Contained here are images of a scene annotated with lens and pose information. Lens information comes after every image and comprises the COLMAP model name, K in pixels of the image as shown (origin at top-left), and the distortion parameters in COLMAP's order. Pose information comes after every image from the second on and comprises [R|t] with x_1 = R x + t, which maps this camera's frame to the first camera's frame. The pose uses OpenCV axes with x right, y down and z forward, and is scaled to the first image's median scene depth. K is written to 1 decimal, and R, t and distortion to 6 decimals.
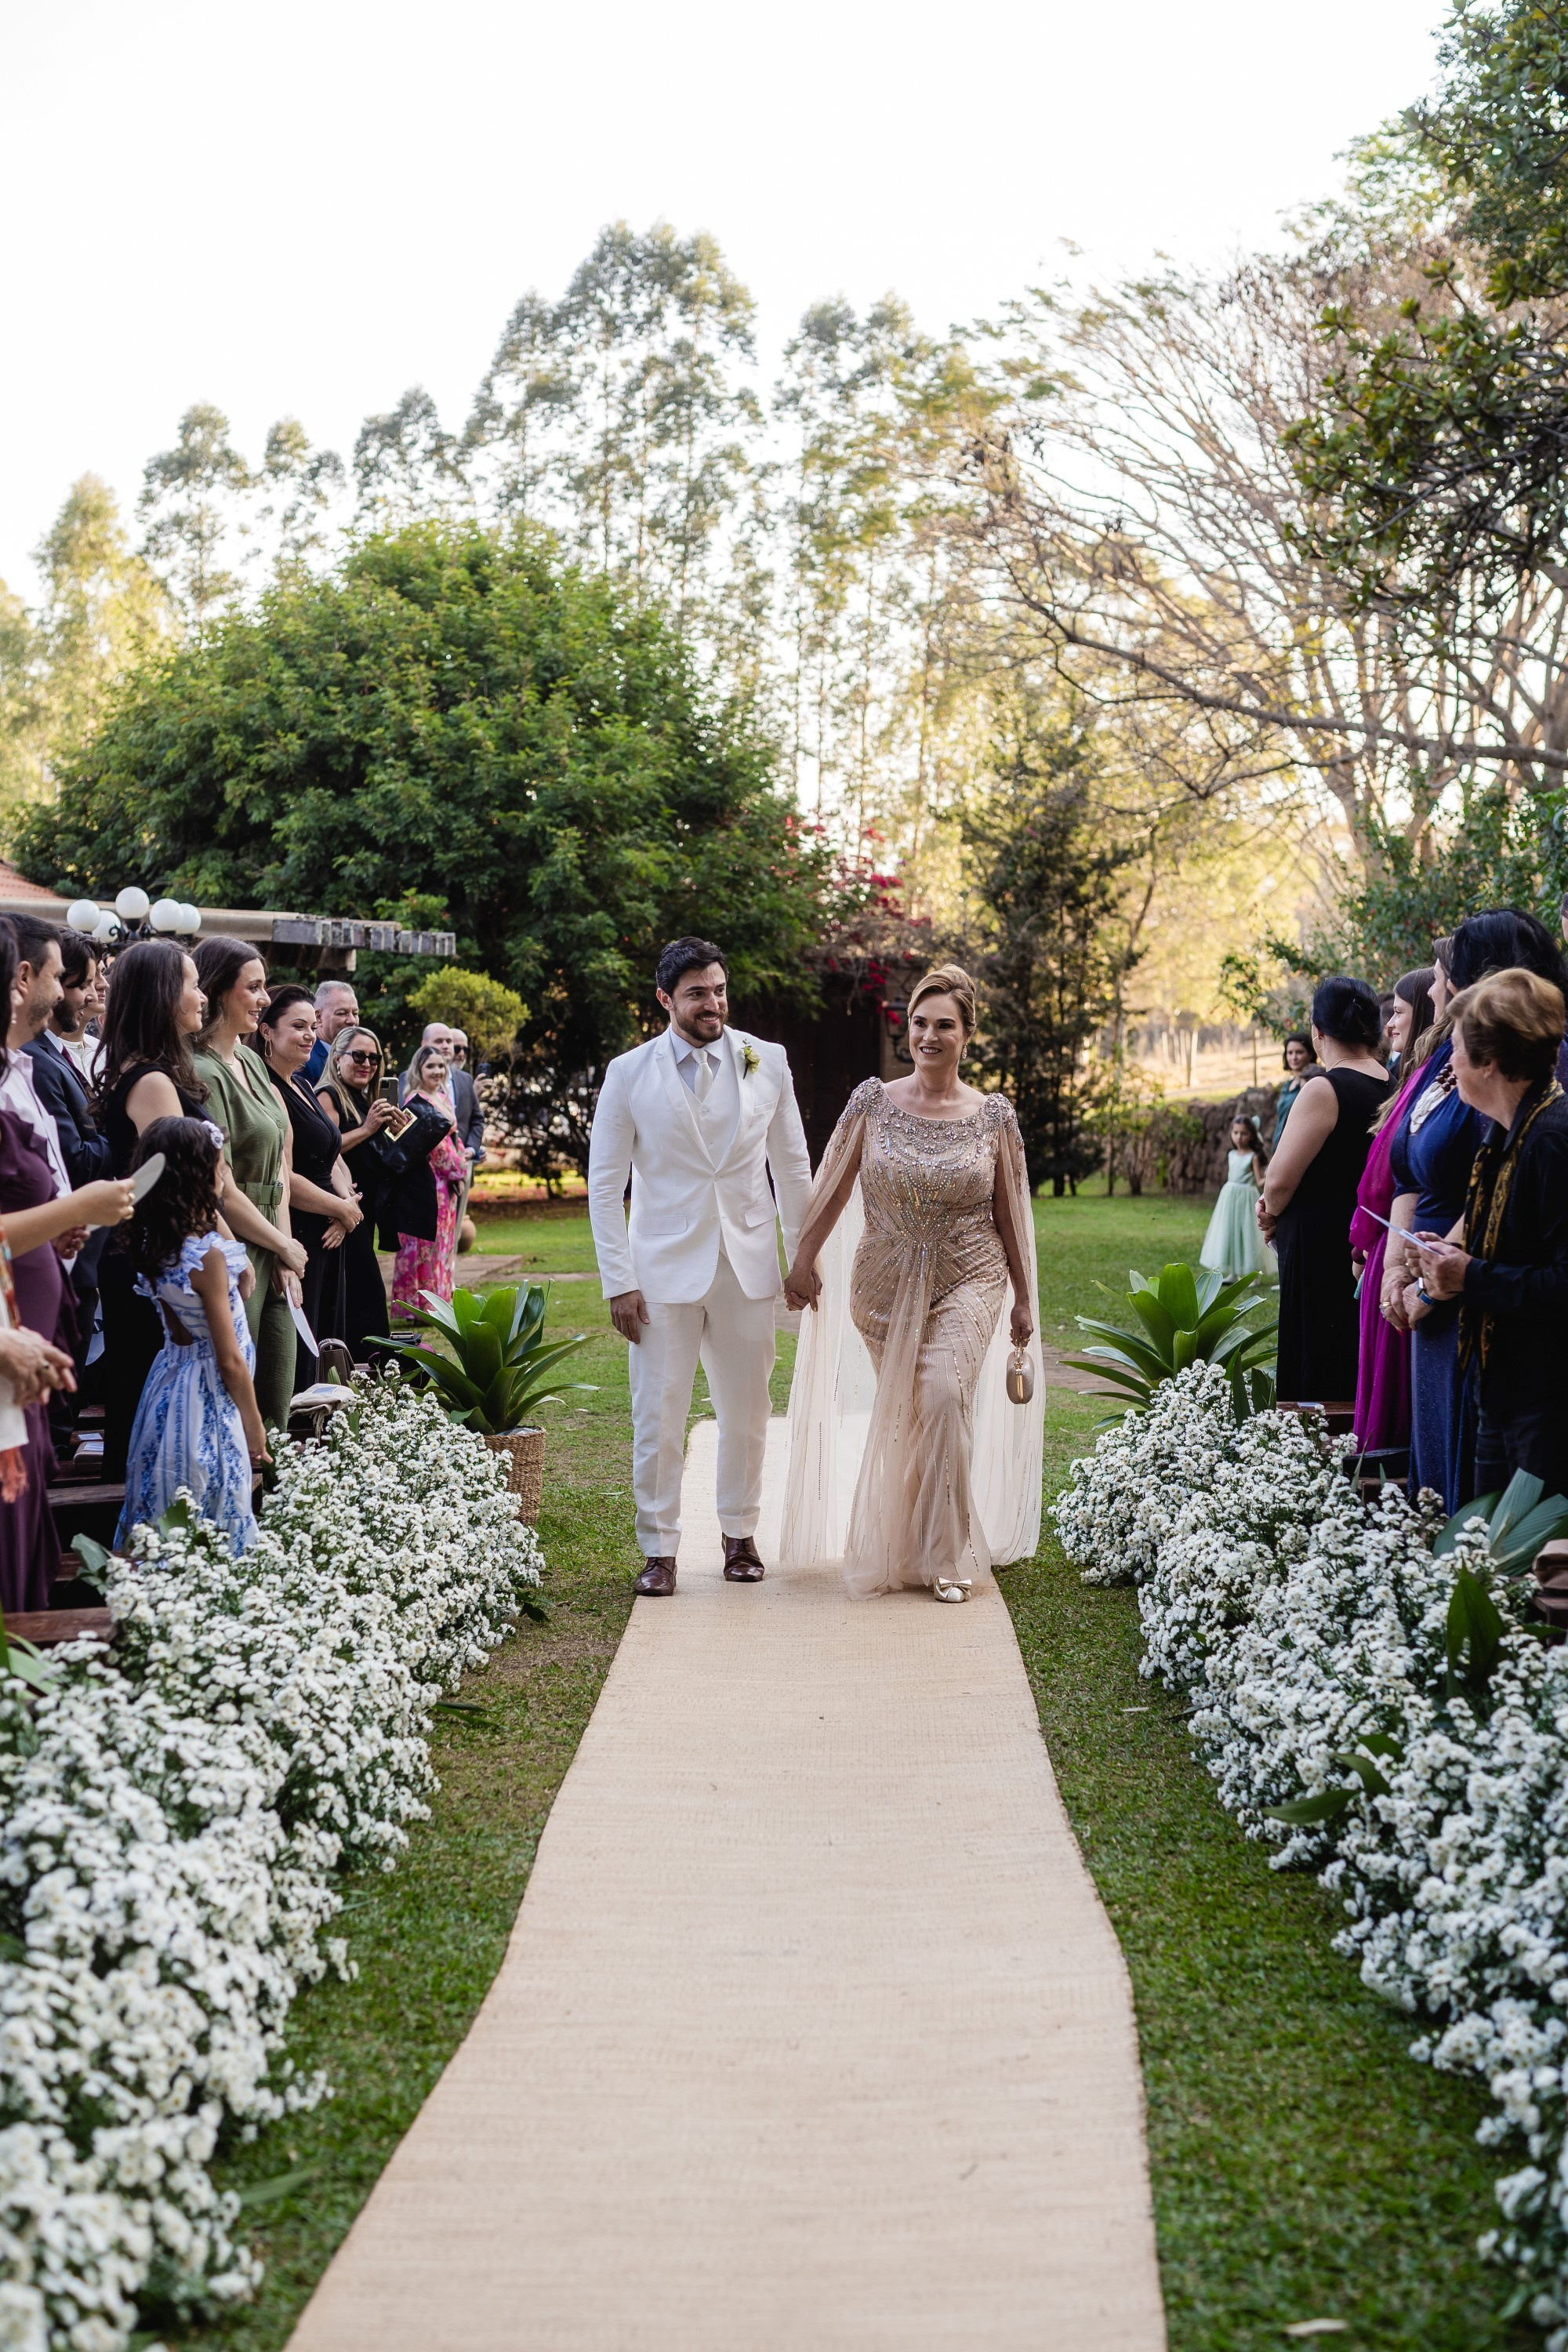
lens RADIAL K [[3334.9, 0, 778.7], [0, 3334.9, 1176.2], [0, 0, 1]] dist [-0.015280, 0.039393]
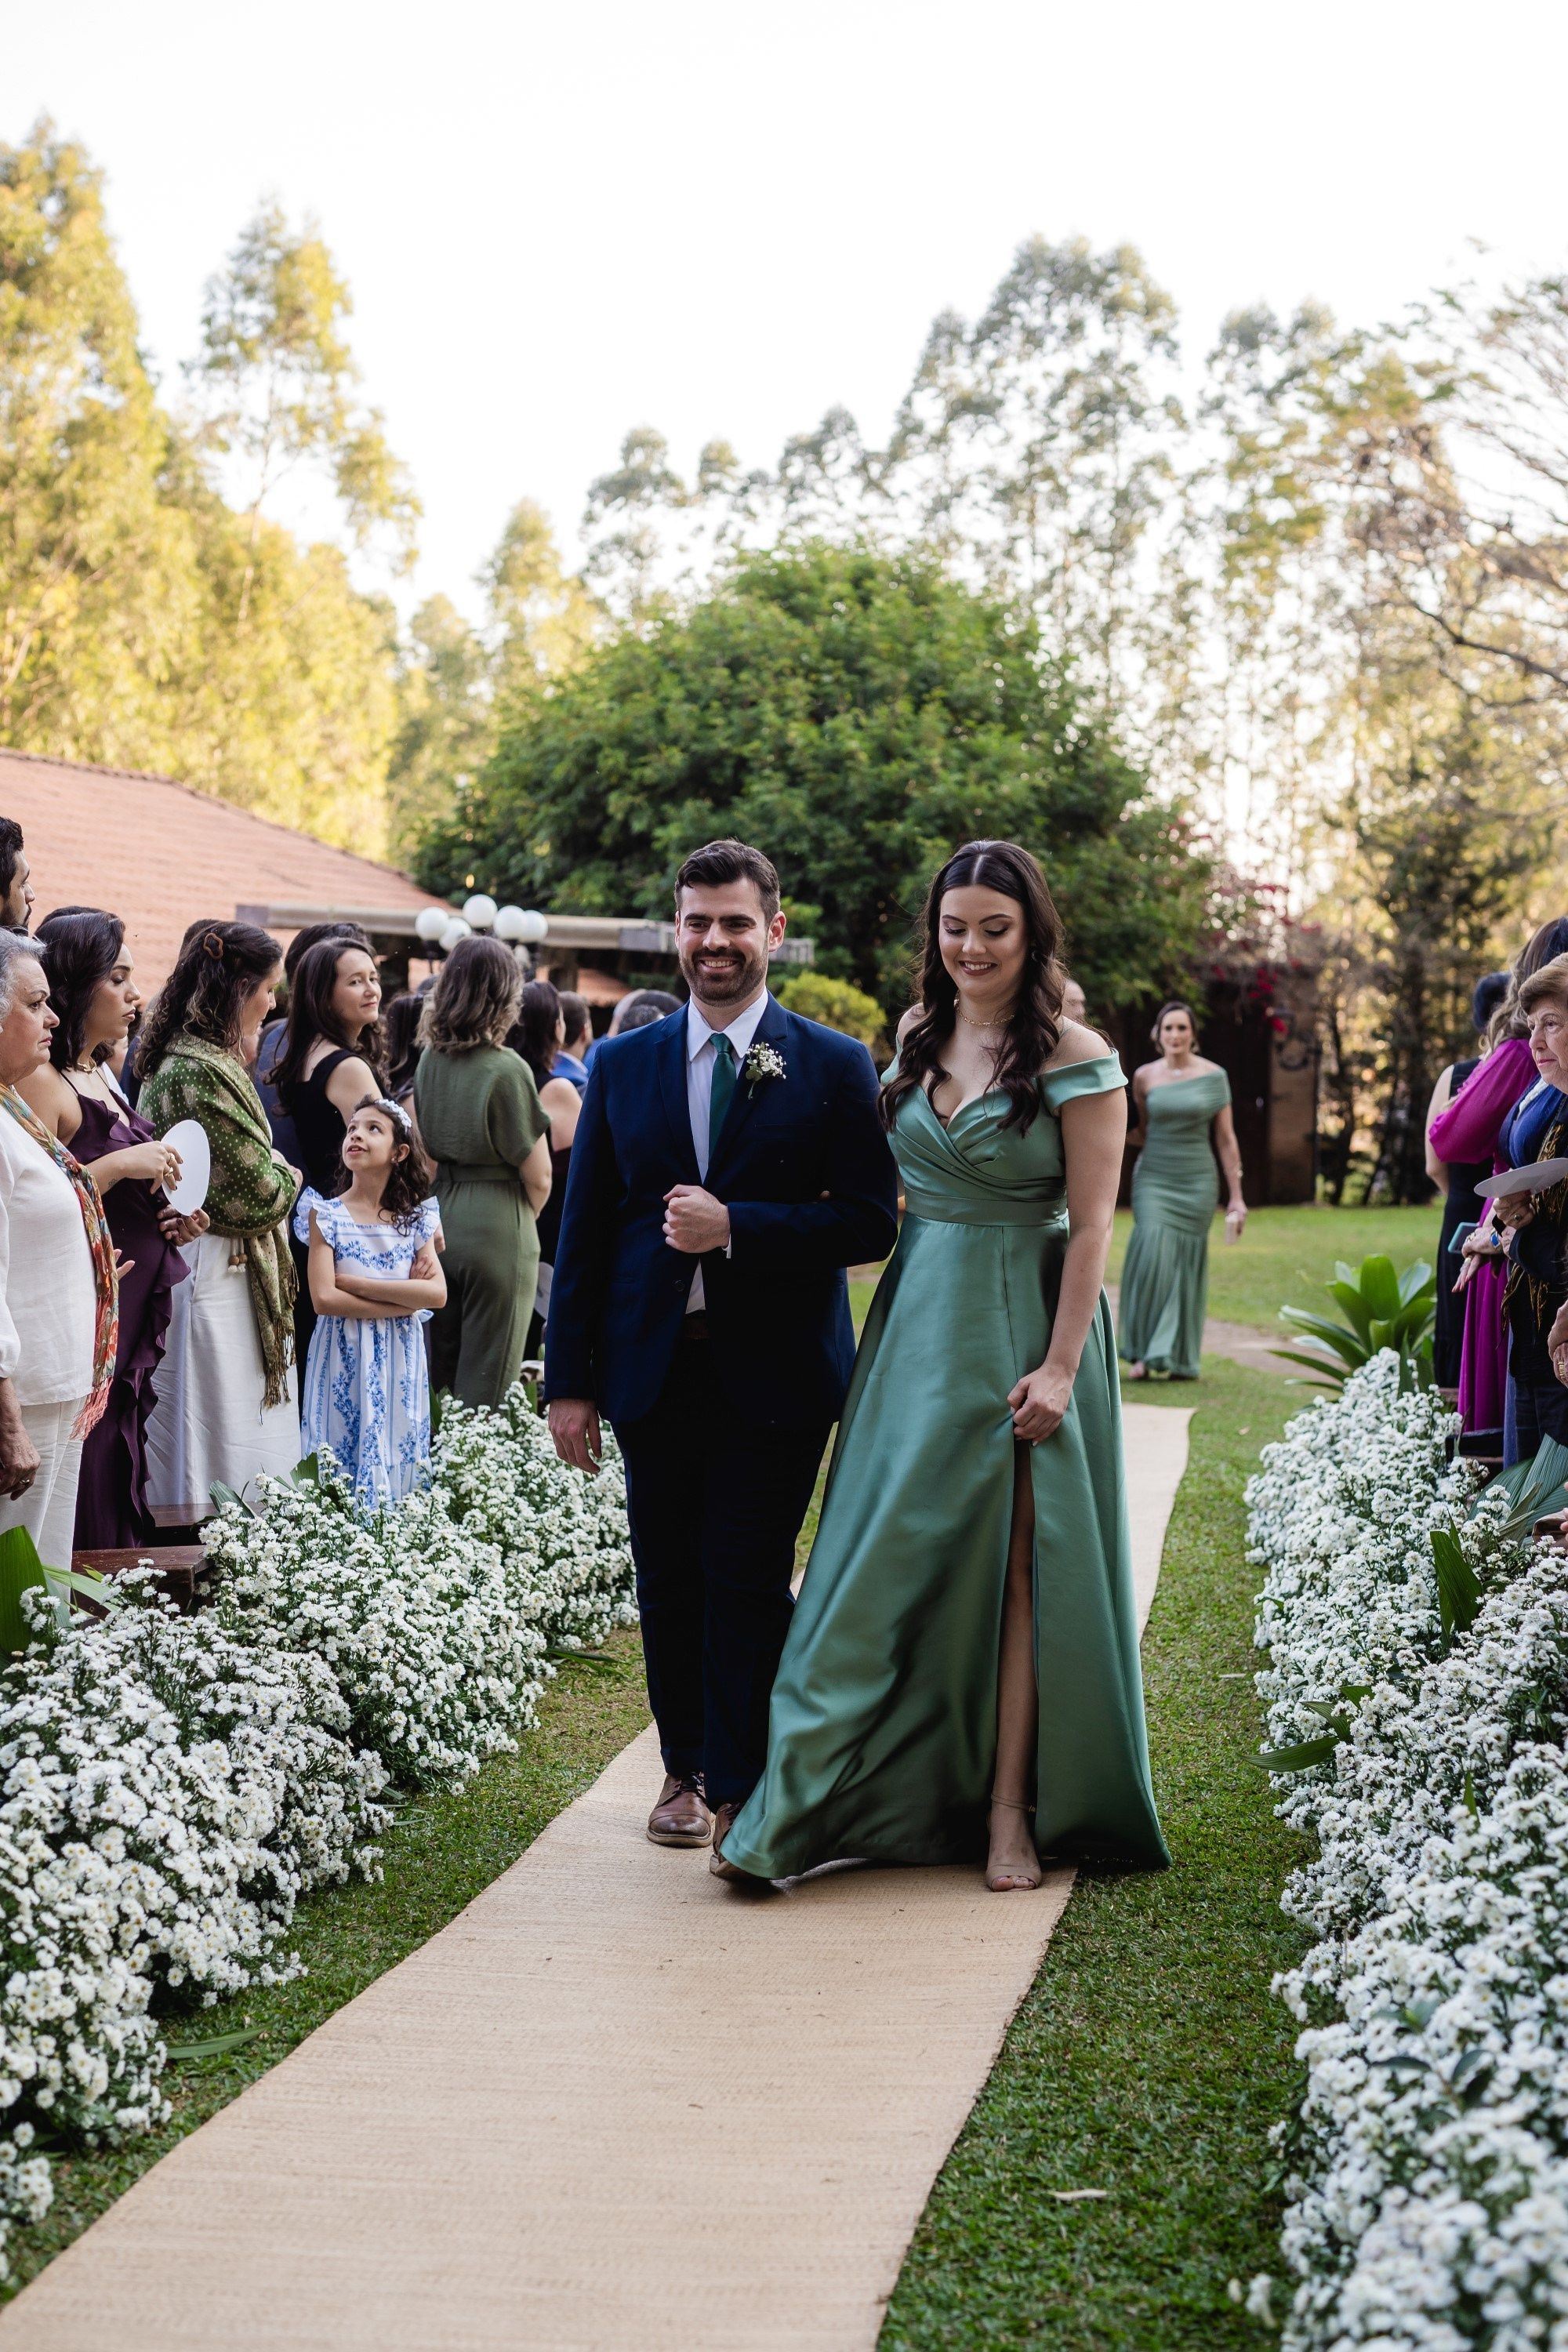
lens RADIAL K [[3344.3, 0, 776.7], [0, 3344.3, 1173.3], [0, 0, 1]] dist [-0.004226, -0.027616]
pose [[0.990696, 0.004882, -0.136007, 0.104815], [-0.005531, 0.999975, -0.004389, 0.009255], [0.135982, 0.005100, 0.990698, -0.047023]]
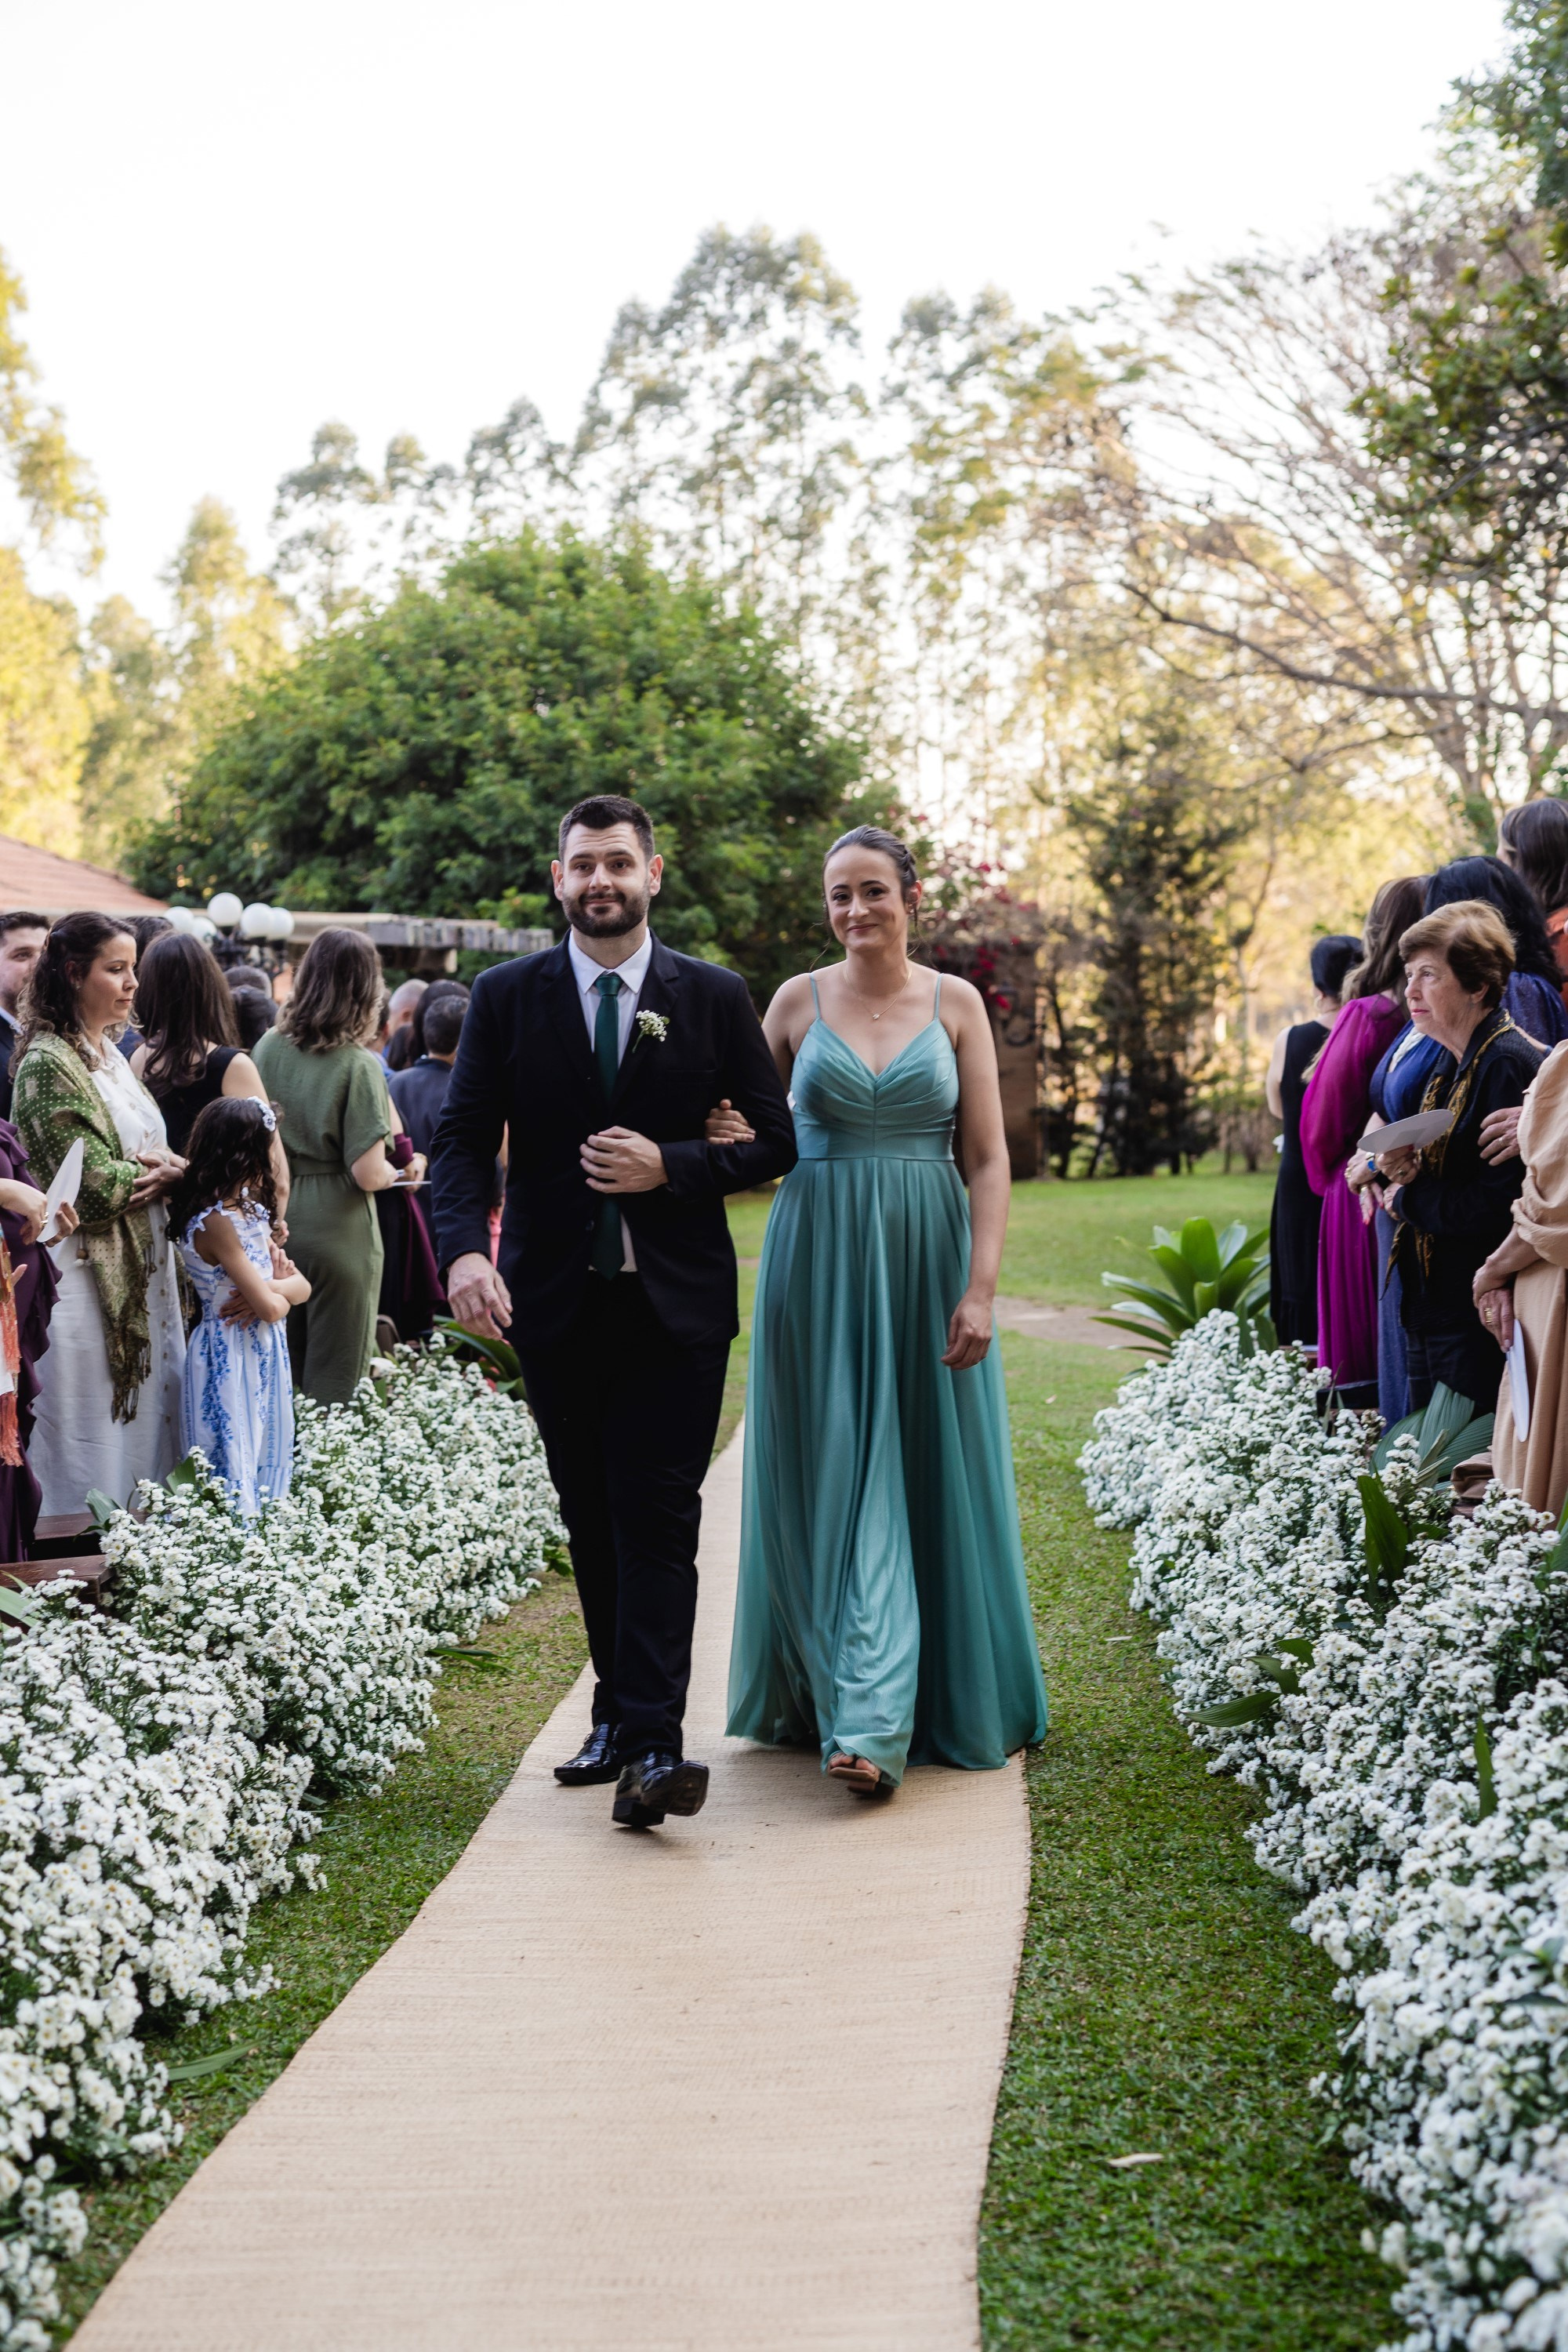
lens RADIAL K [[3341.0, 0, 794.2], [0, 3341.0, 1142.0], [0, 0, 1]] dist [0.011048, -0.057890]
pose [[0.998700, -0.031332, -0.040198, 0.051541], [0.030962, 0.999472, -0.009814, 0.012341], [0.040484, 0.008556, 0.999144, -0.043773]]
